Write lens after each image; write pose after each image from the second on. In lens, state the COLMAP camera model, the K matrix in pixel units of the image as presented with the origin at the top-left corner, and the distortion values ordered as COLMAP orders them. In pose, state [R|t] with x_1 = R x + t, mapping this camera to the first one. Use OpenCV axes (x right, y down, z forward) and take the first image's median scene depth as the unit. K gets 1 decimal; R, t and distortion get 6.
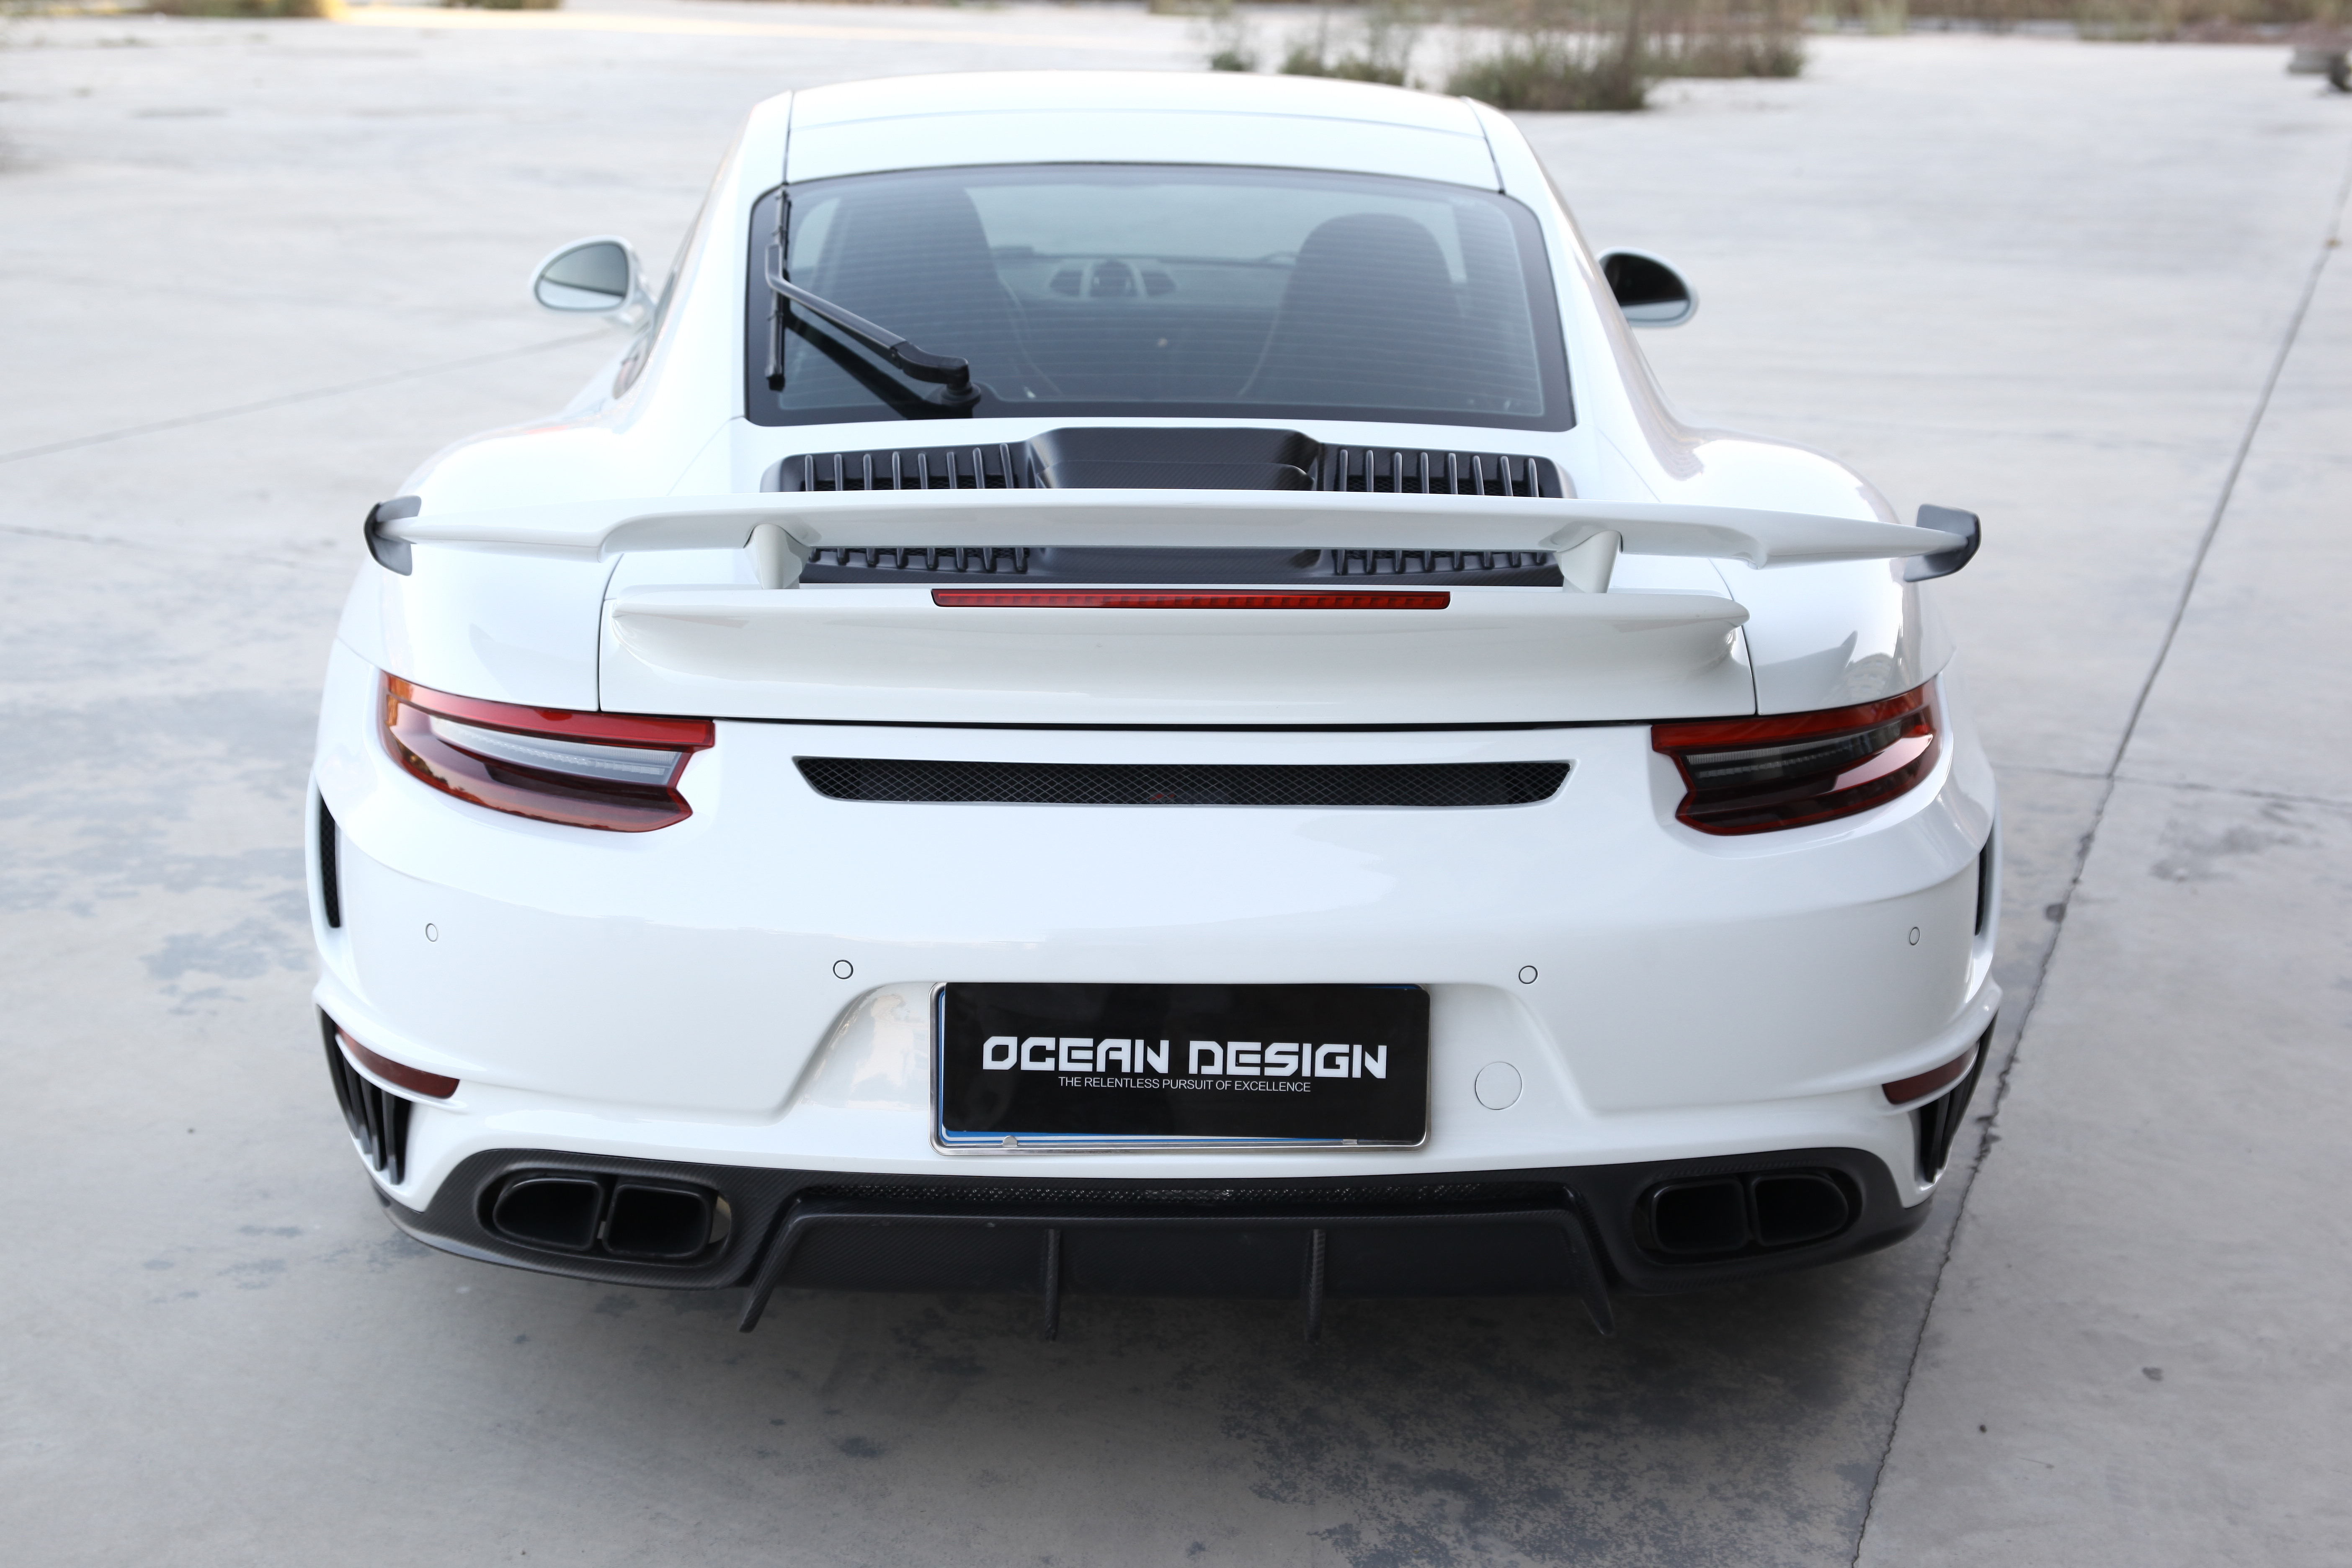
lens RADIAL K [[2858.0, 0, 1172.0], [0, 2858.0, 817.7], [0, 0, 1]] dist [0.037817, 0.045228]
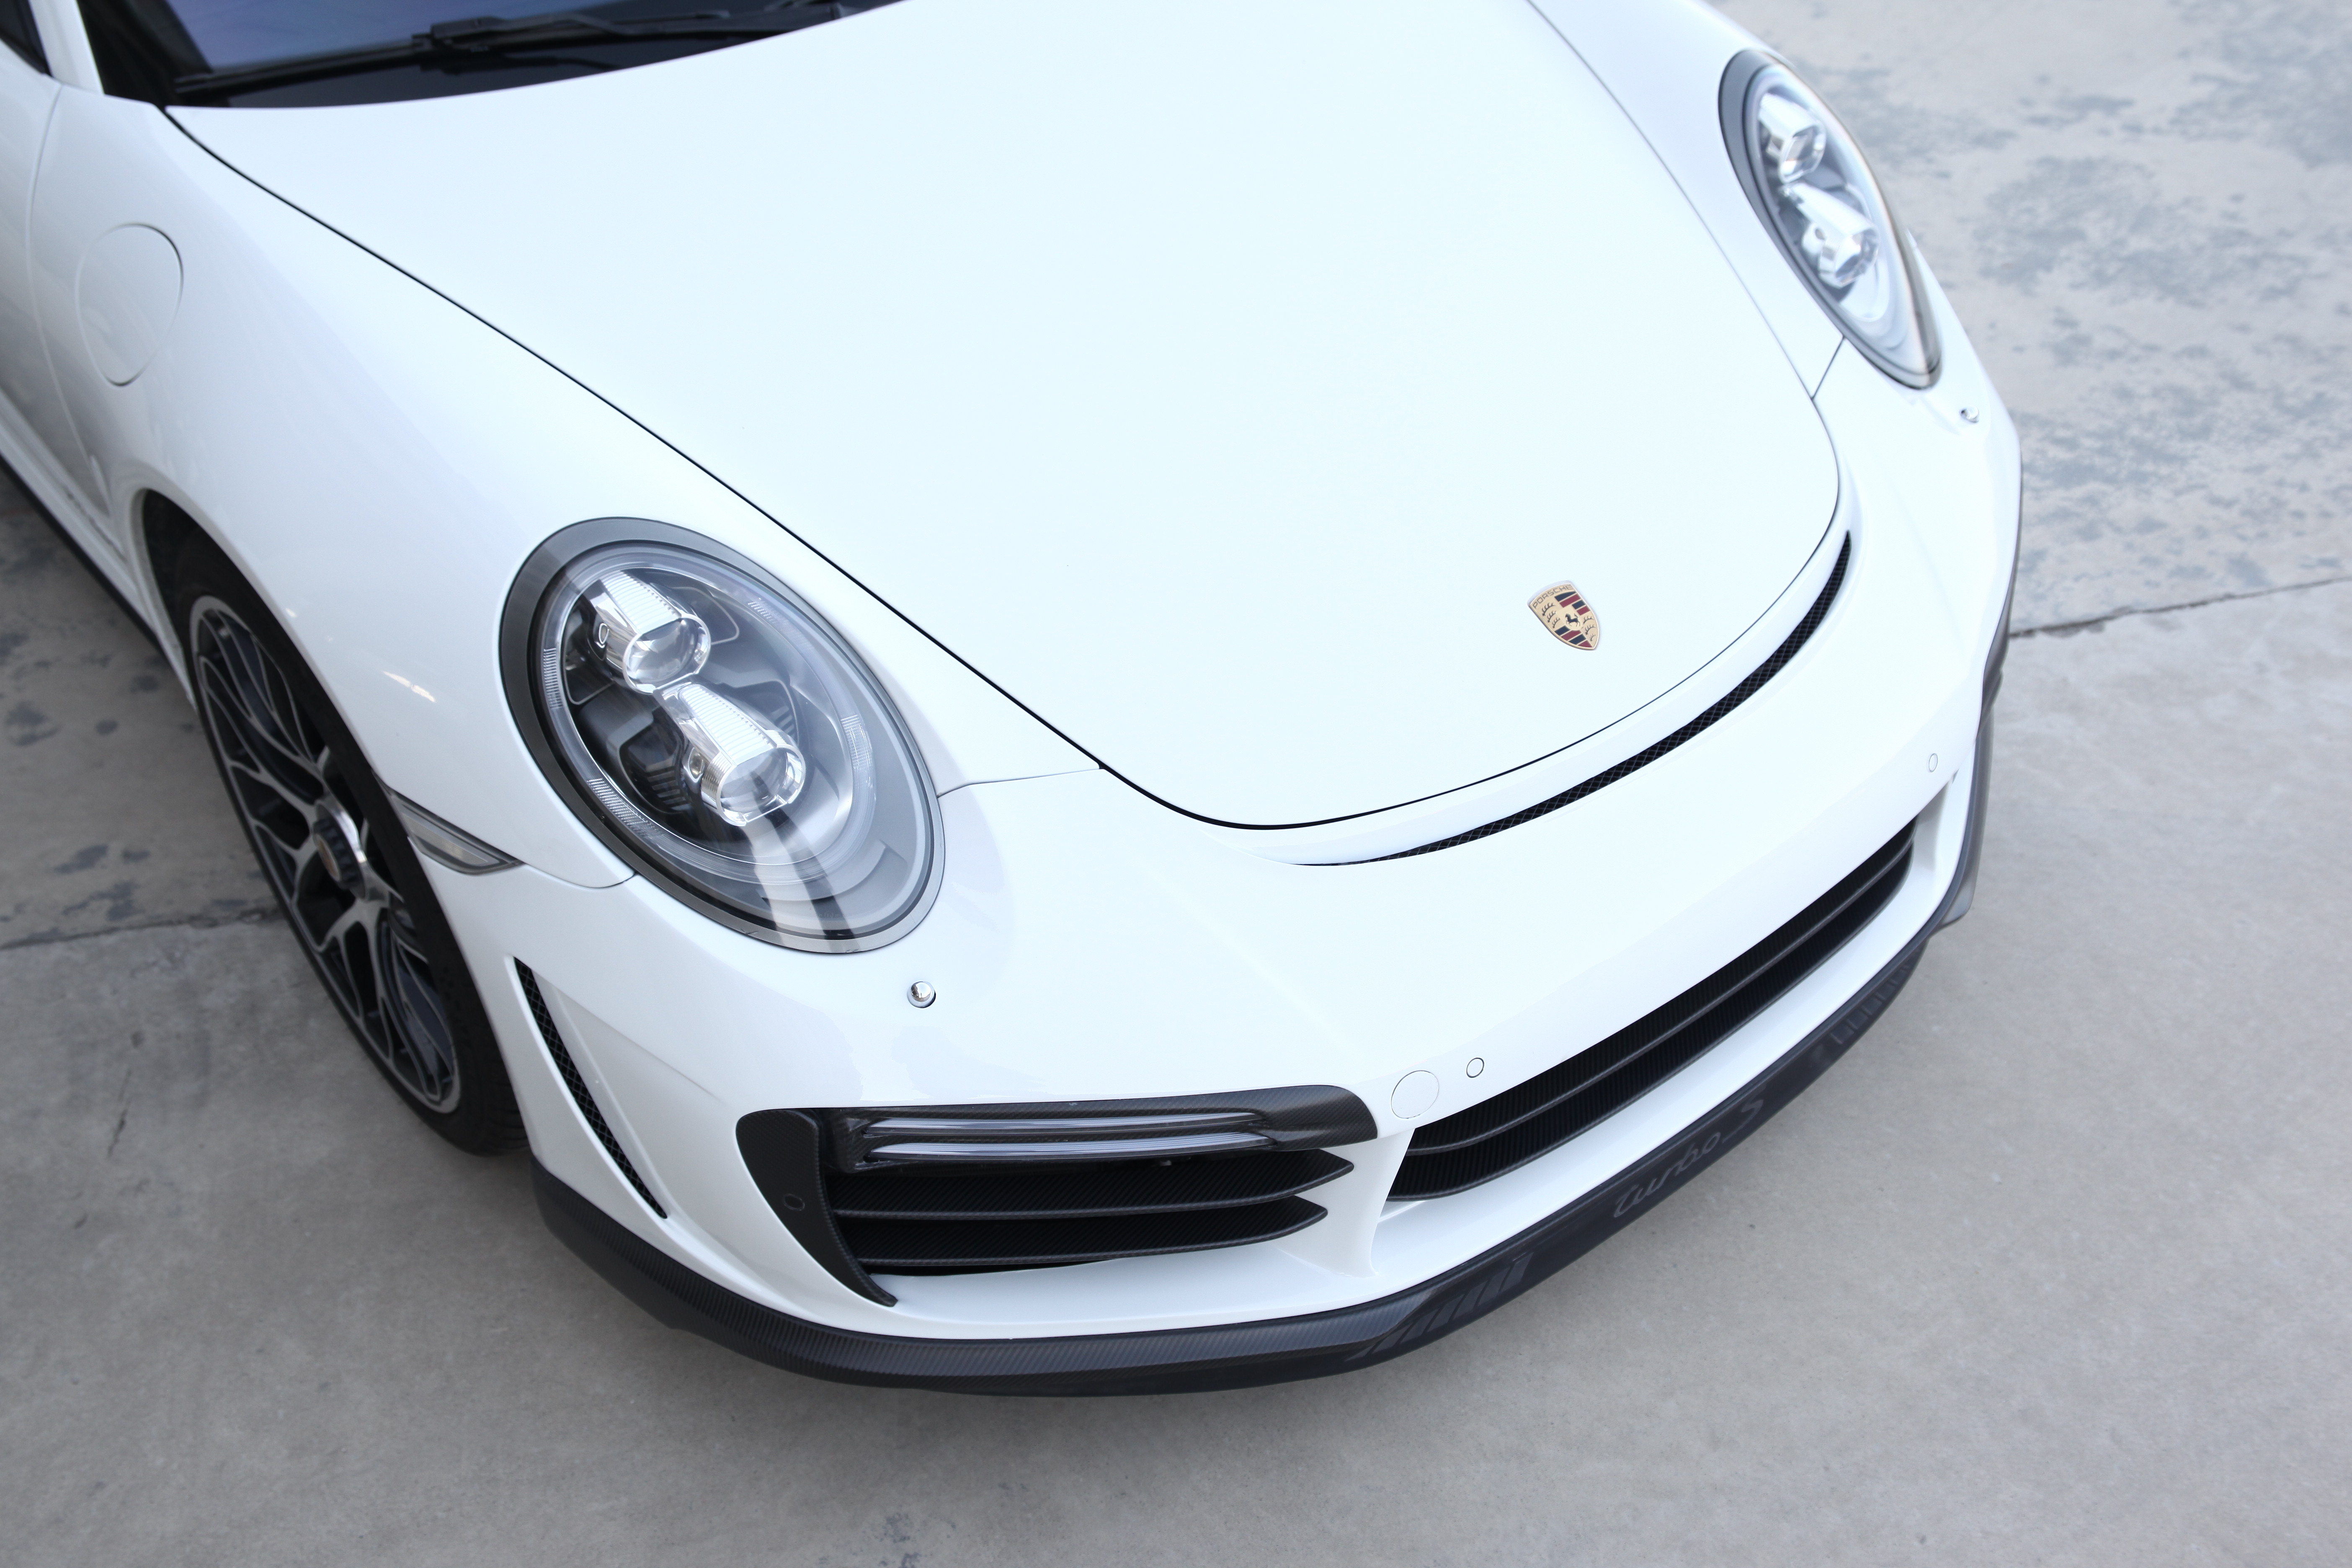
lens RADIAL K [[2400.3, 0, 1164.9], [0, 2400.3, 789.0], [0, 0, 1]] dist [-0.046250, 0.131680]
pose [[-0.801837, 0.379545, -0.461522, 0.390178], [-0.185828, 0.575680, 0.796279, -0.916350], [0.567913, 0.724250, -0.391071, 2.512643]]
